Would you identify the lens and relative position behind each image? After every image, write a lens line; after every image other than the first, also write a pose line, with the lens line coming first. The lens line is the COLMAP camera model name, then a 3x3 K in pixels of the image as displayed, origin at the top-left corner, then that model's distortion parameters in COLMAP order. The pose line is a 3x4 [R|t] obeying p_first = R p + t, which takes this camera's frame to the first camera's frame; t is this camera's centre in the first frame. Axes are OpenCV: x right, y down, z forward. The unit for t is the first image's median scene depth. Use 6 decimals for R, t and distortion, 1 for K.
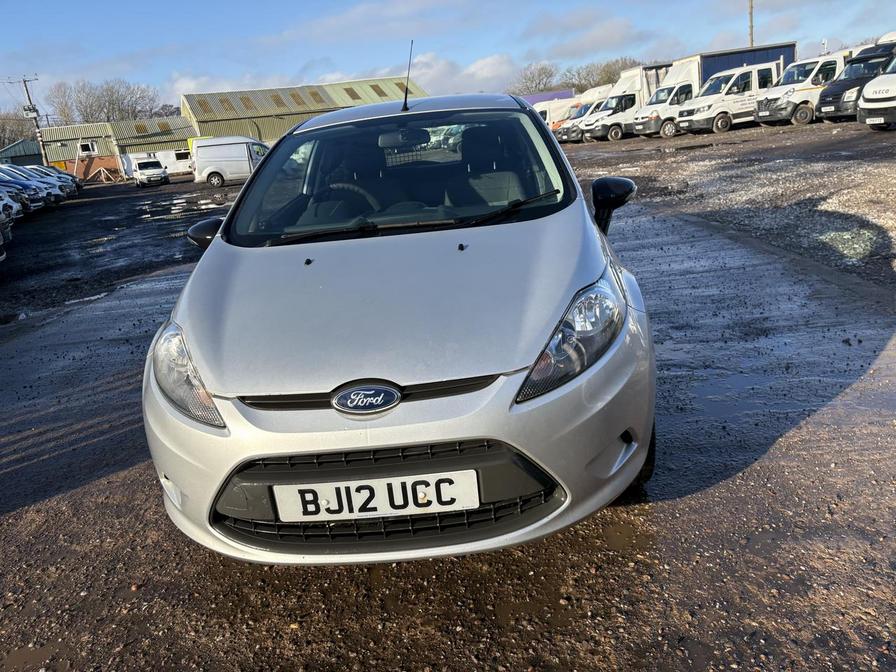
lens RADIAL K [[676.1, 0, 451.2], [0, 676.1, 339.0], [0, 0, 1]] dist [0.063077, -0.070117]
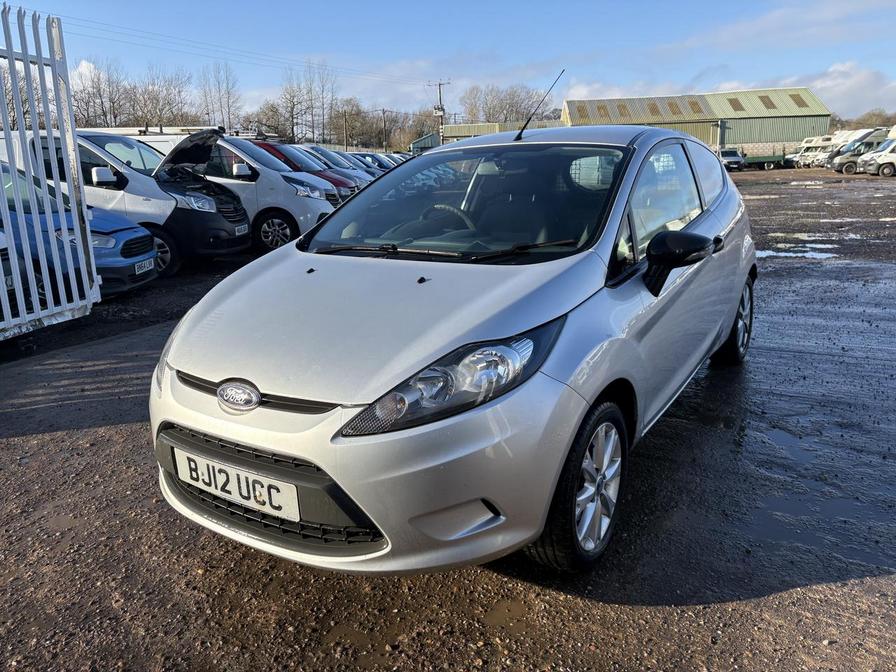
lens RADIAL K [[669.4, 0, 447.5], [0, 669.4, 331.8], [0, 0, 1]] dist [0.076756, -0.065780]
pose [[0.857653, 0.203593, -0.472210, 0.606630], [-0.211085, 0.976739, 0.037737, -0.117961], [0.468909, 0.067311, 0.880678, 0.139353]]
